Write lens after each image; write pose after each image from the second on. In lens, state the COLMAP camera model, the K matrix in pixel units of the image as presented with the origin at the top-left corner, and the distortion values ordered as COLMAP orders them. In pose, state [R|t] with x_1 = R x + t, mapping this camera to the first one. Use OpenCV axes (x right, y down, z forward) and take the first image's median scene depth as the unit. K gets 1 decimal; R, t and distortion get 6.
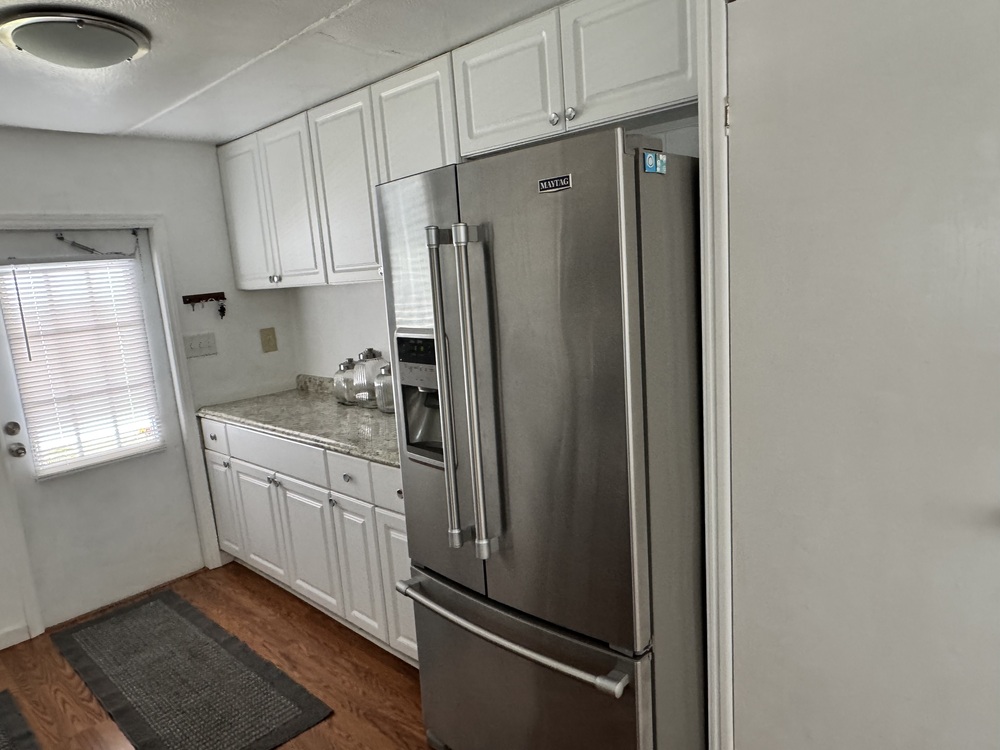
lens RADIAL K [[639.7, 0, 500.0], [0, 639.7, 375.0], [0, 0, 1]] dist [-0.025959, 0.001093]
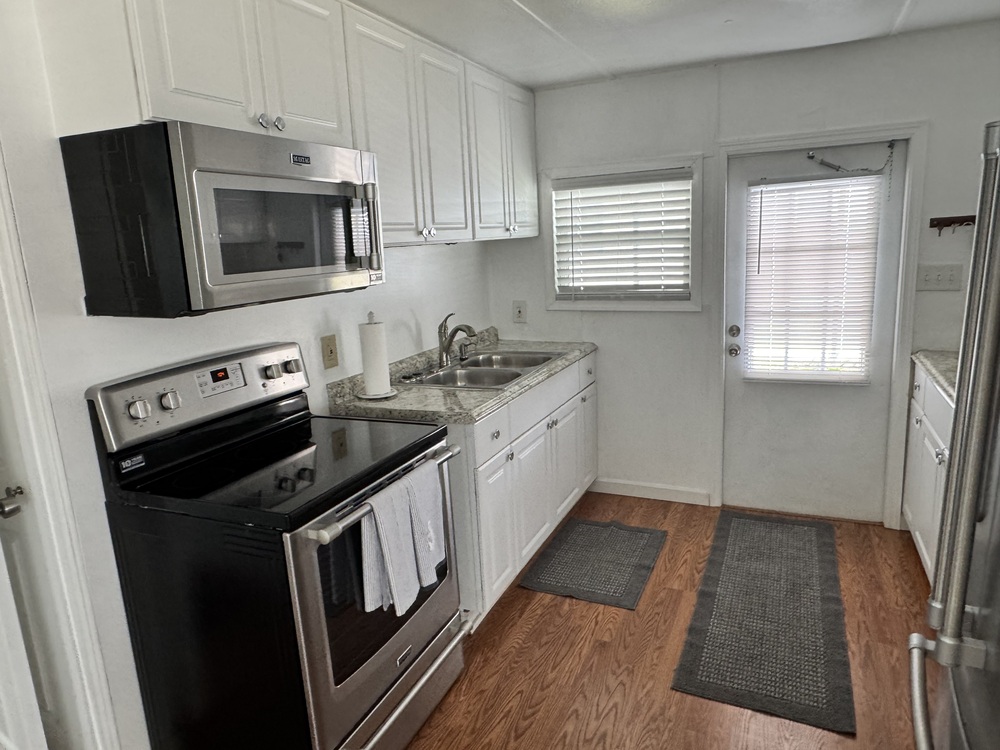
lens RADIAL K [[651.7, 0, 500.0], [0, 651.7, 375.0], [0, 0, 1]] dist [0.008549, 0.001242]
pose [[0.314235, 0.251673, -0.915378, 0.197735], [-0.131761, 0.966450, 0.220483, -0.042035], [0.940157, 0.051327, 0.336853, 0.184879]]
